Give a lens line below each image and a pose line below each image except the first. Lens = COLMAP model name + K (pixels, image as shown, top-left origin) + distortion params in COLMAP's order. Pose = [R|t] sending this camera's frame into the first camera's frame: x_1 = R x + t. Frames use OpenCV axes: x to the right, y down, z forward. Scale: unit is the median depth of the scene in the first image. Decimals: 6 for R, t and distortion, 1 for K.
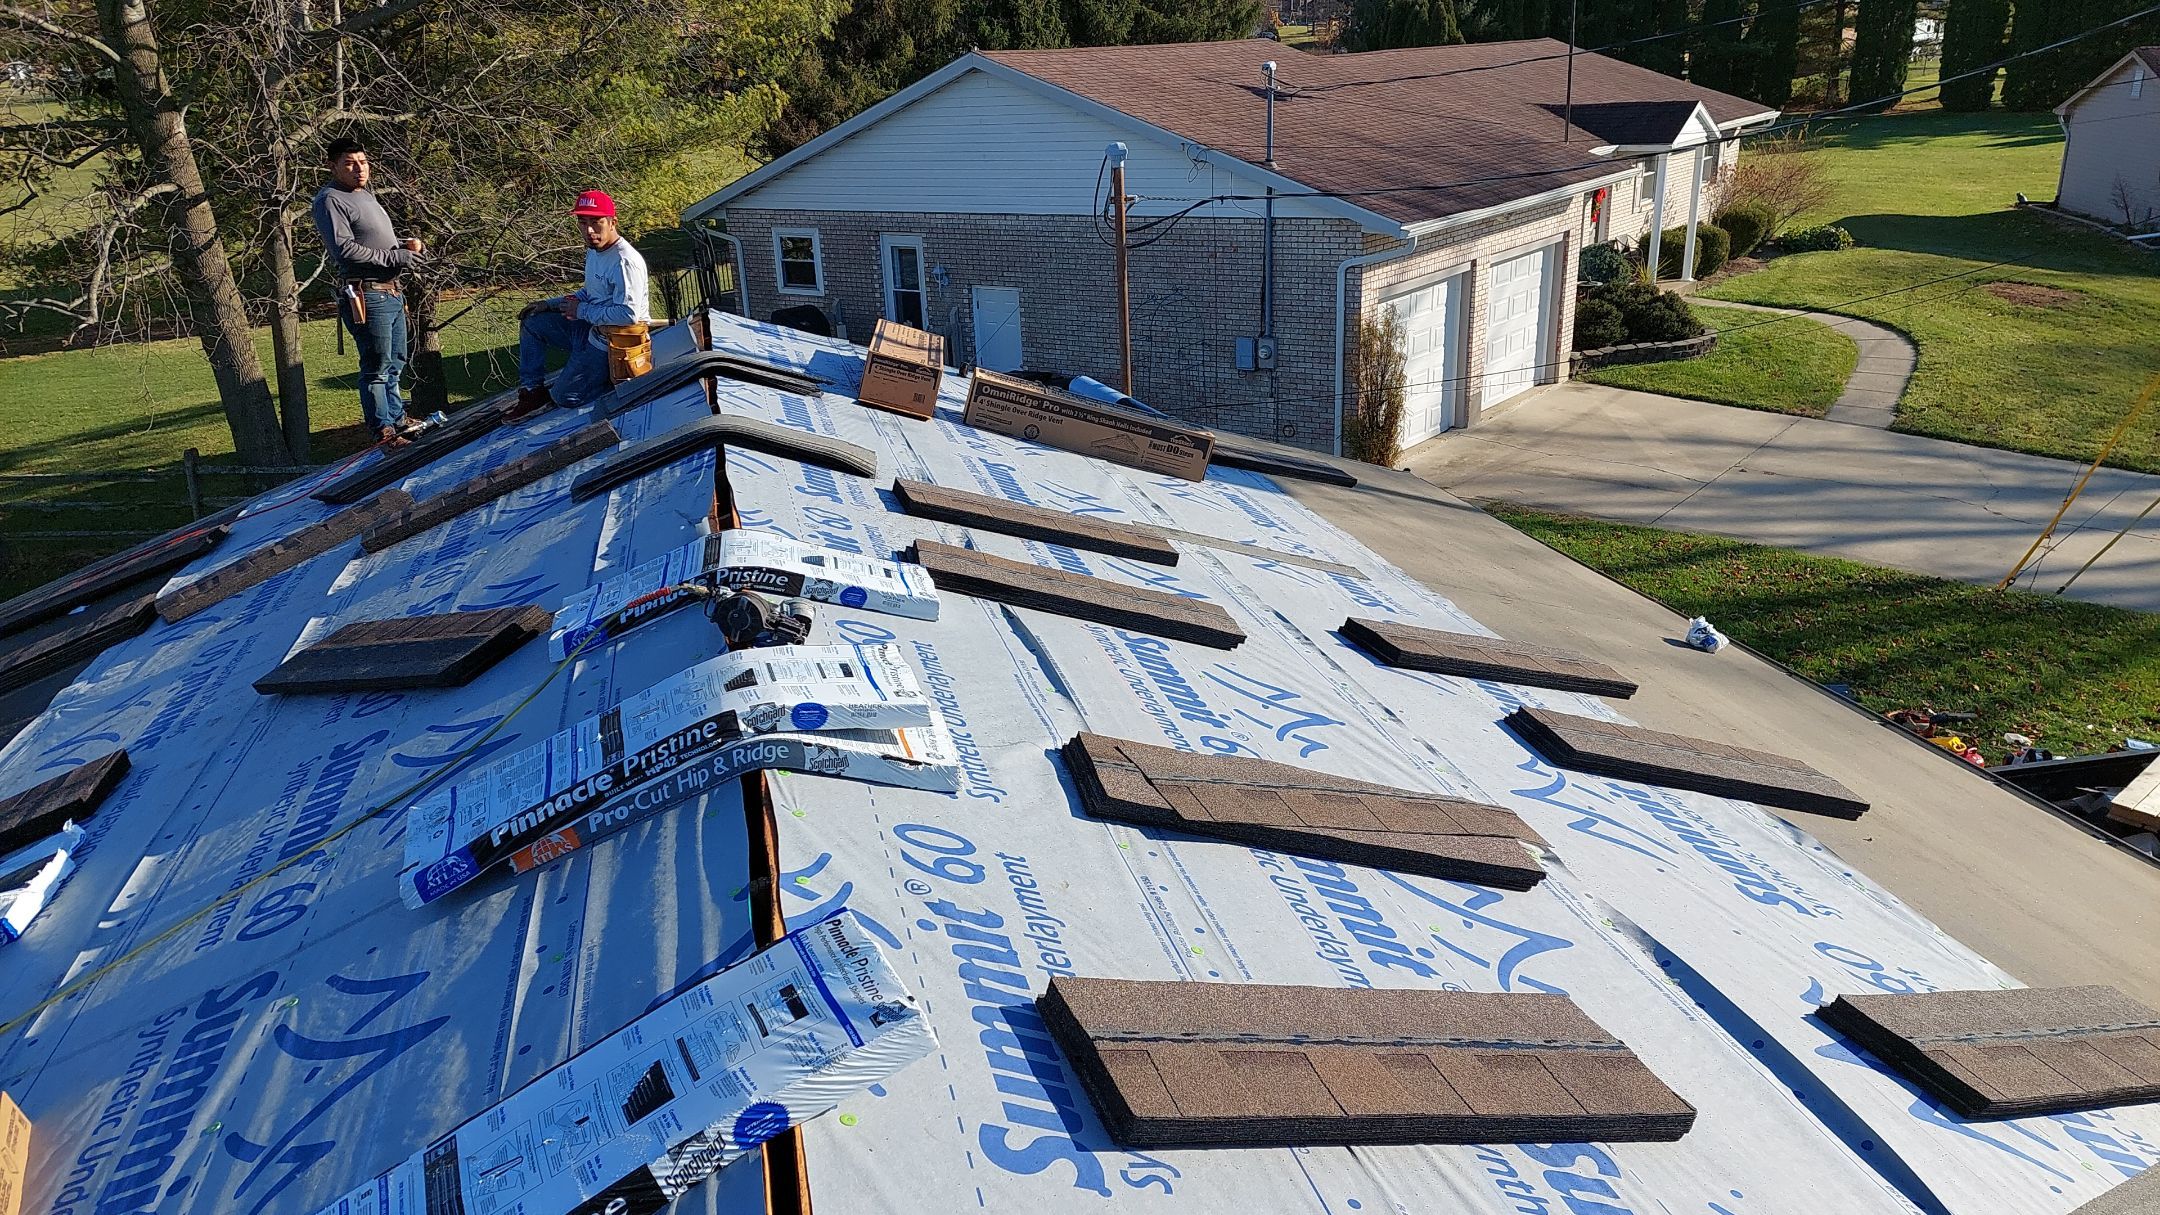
lens RADIAL K [[1548.3, 0, 1100.4], [0, 1548.3, 596.5], [0, 0, 1]] dist [0.097041, -0.111839]
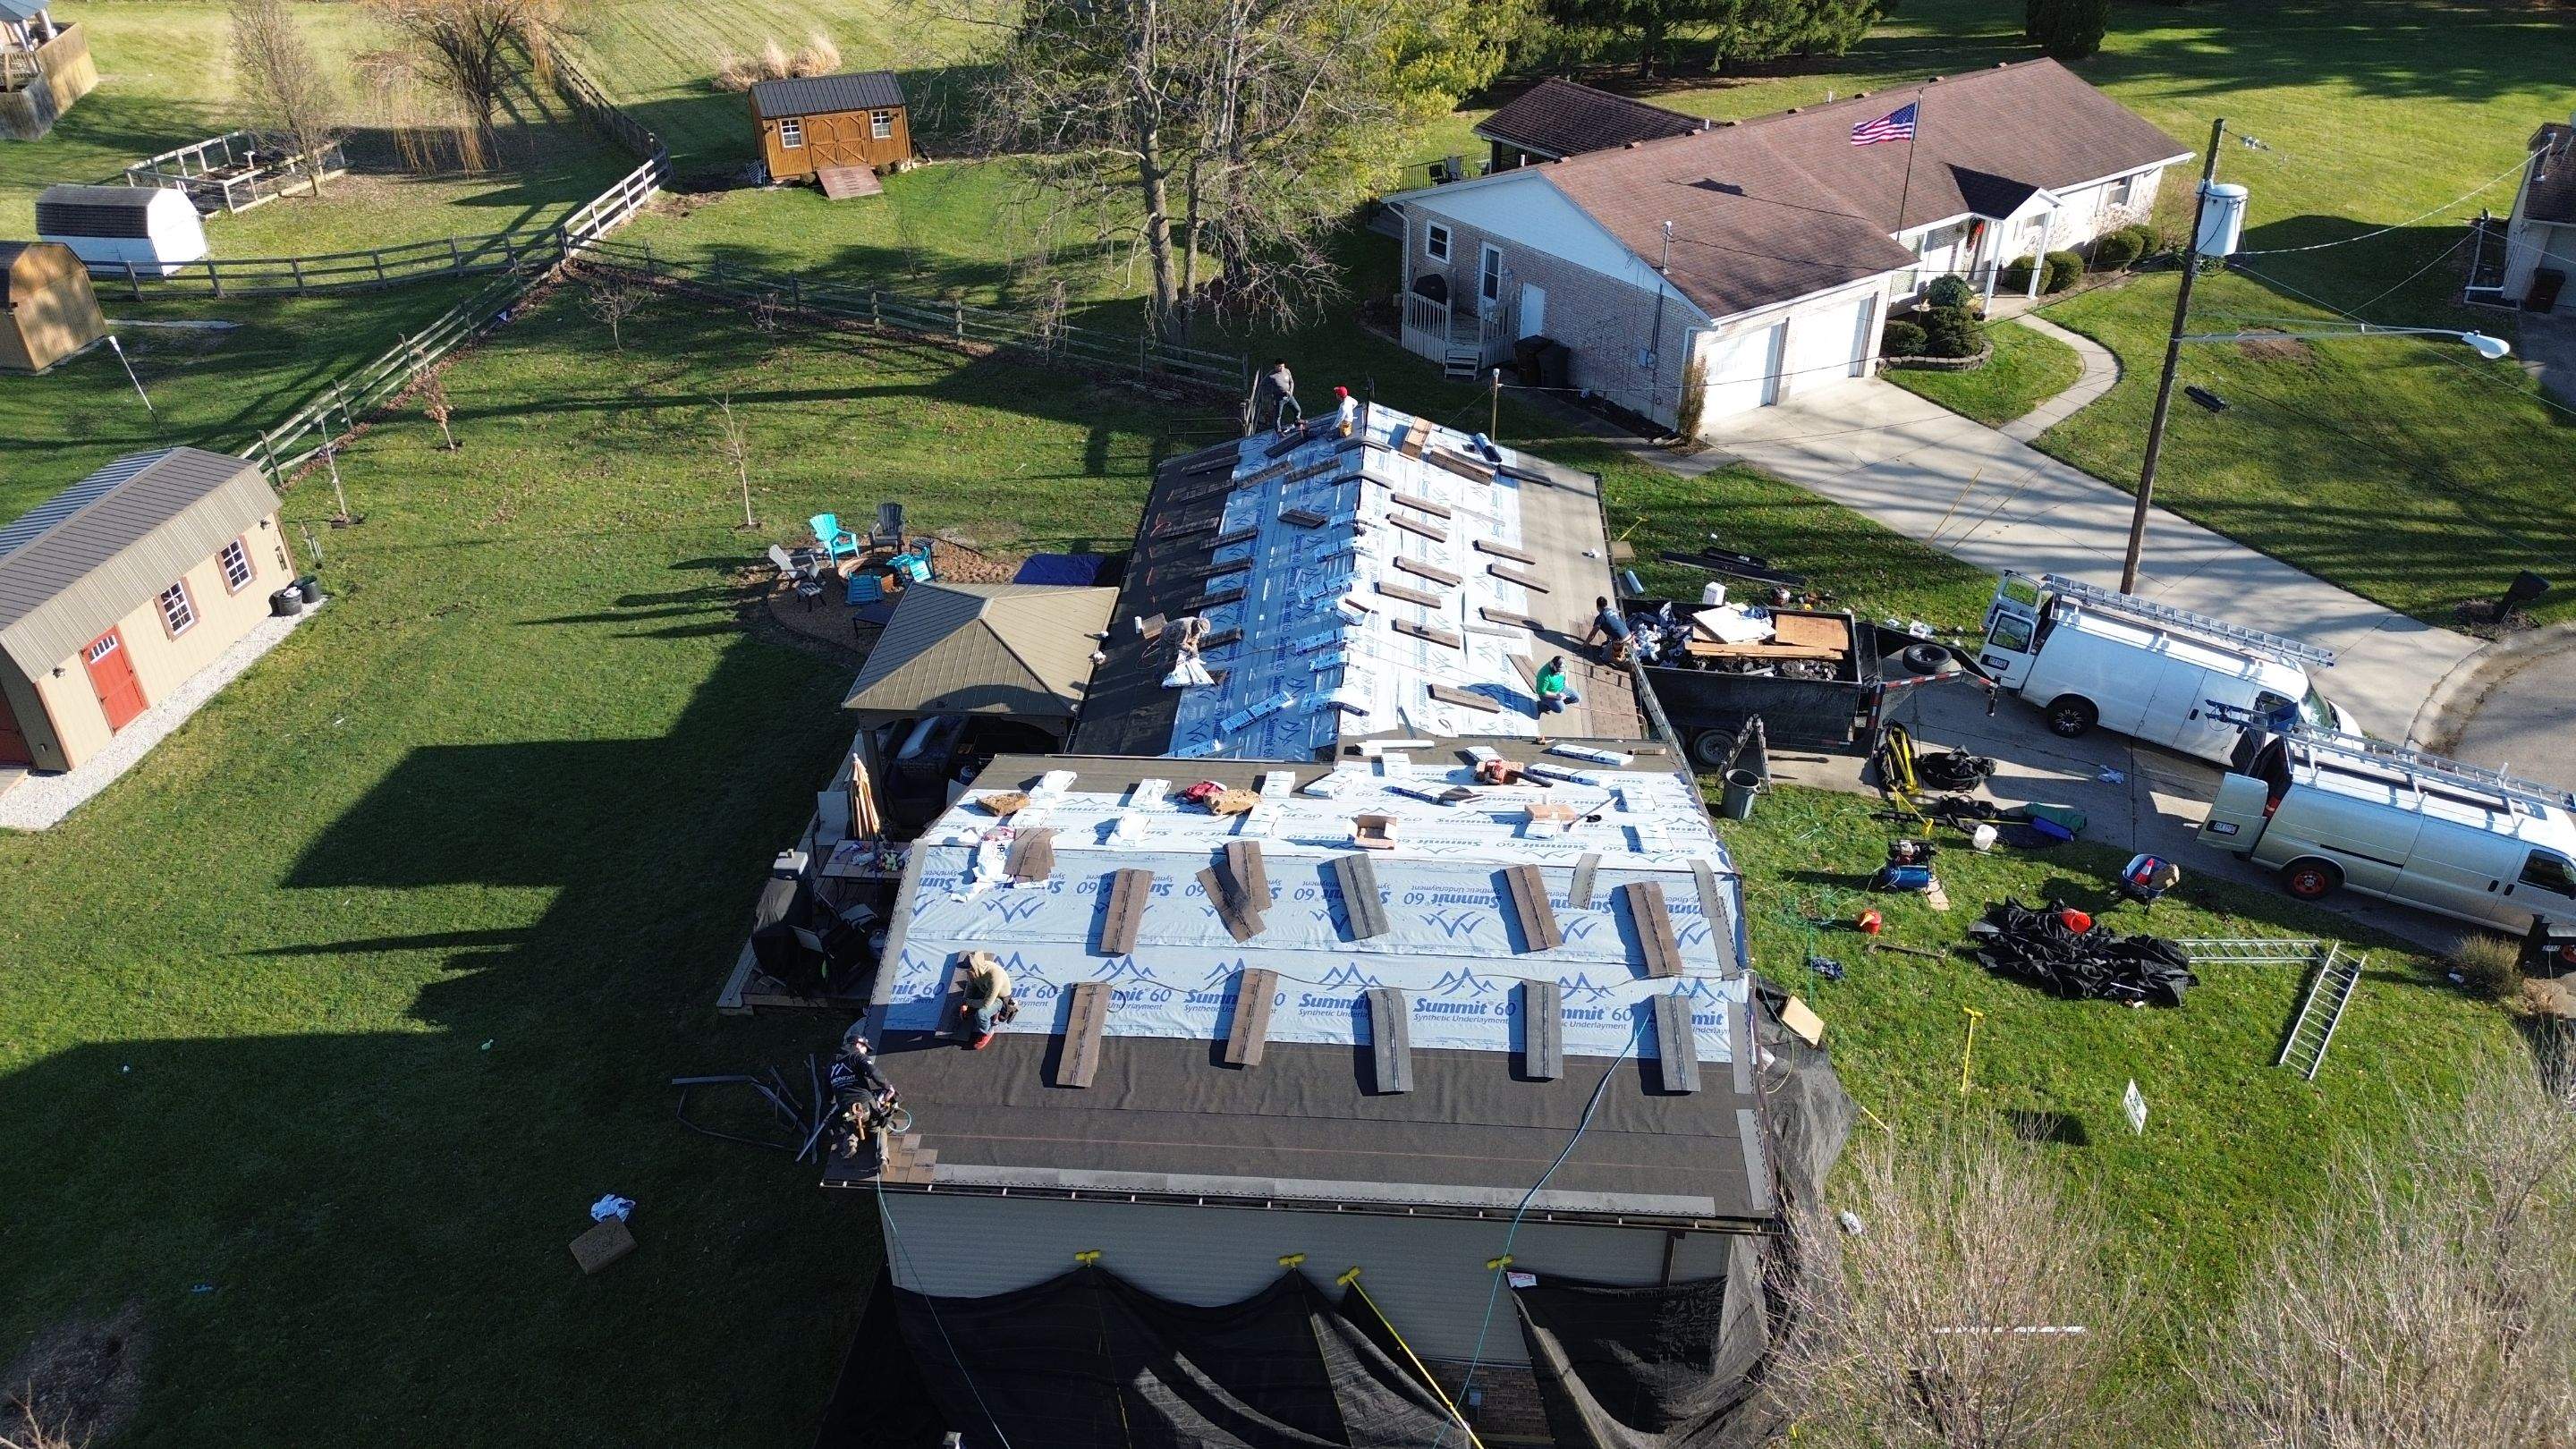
lens RADIAL K [[1846.4, 0, 1312.3], [0, 1846.4, 711.3], [0, 0, 1]] dist [0.097041, -0.111839]
pose [[0.951429, 0.199630, -0.234374, 0.332056], [-0.142845, 0.960618, 0.238344, -0.225757], [0.272724, -0.193288, 0.942476, -1.384073]]
